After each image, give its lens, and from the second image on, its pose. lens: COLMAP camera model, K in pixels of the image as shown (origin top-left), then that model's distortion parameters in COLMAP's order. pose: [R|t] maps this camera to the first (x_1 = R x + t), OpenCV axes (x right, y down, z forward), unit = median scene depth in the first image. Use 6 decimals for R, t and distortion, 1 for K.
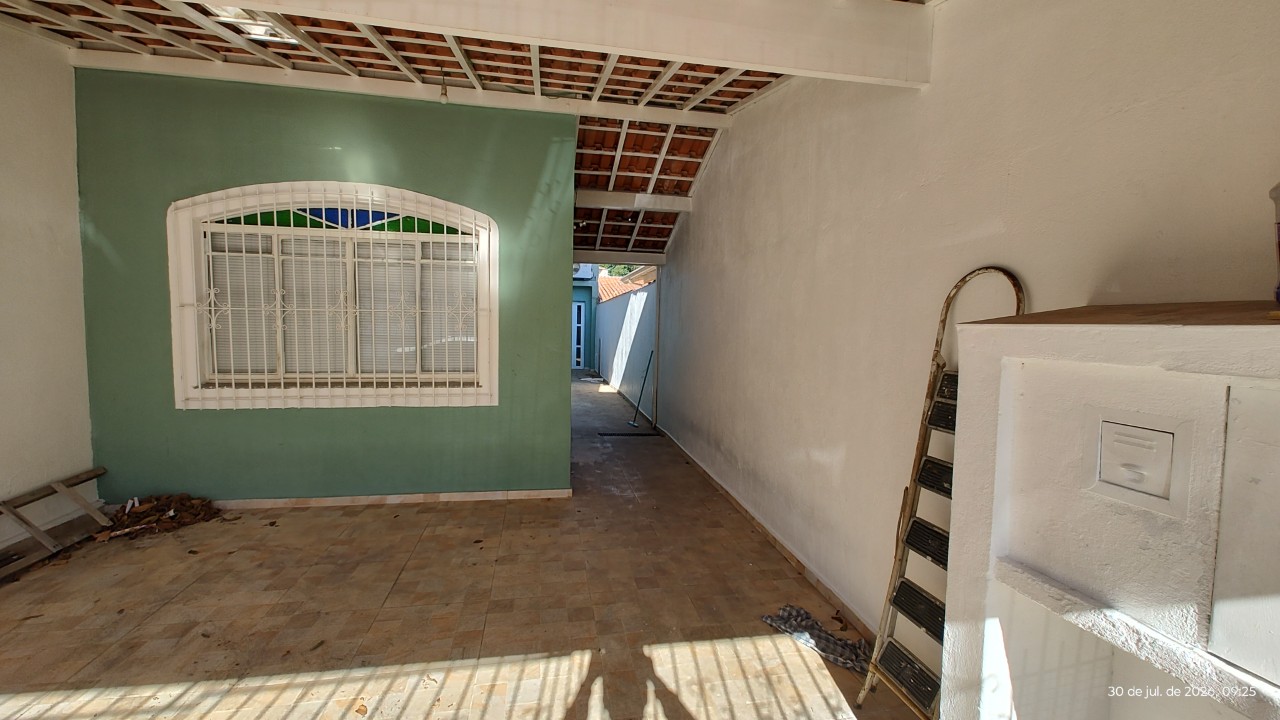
lens RADIAL K [[528.5, 0, 640.0], [0, 528.5, 360.0], [0, 0, 1]] dist [0.001381, 0.000271]
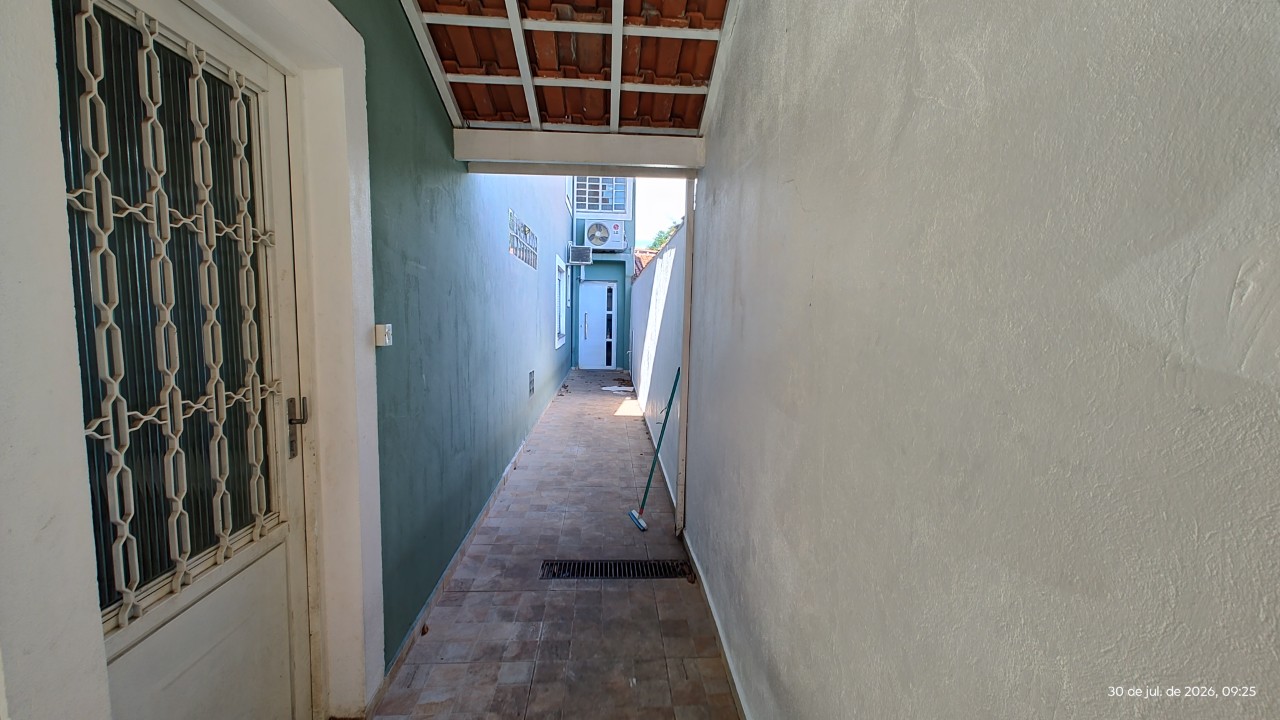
lens RADIAL K [[528.5, 0, 640.0], [0, 528.5, 360.0], [0, 0, 1]] dist [0.001381, 0.000271]
pose [[0.992700, 0.008201, -0.120332, 0.051167], [-0.005384, 0.999704, 0.023709, -0.038489], [0.120491, -0.022888, 0.992451, 0.597397]]
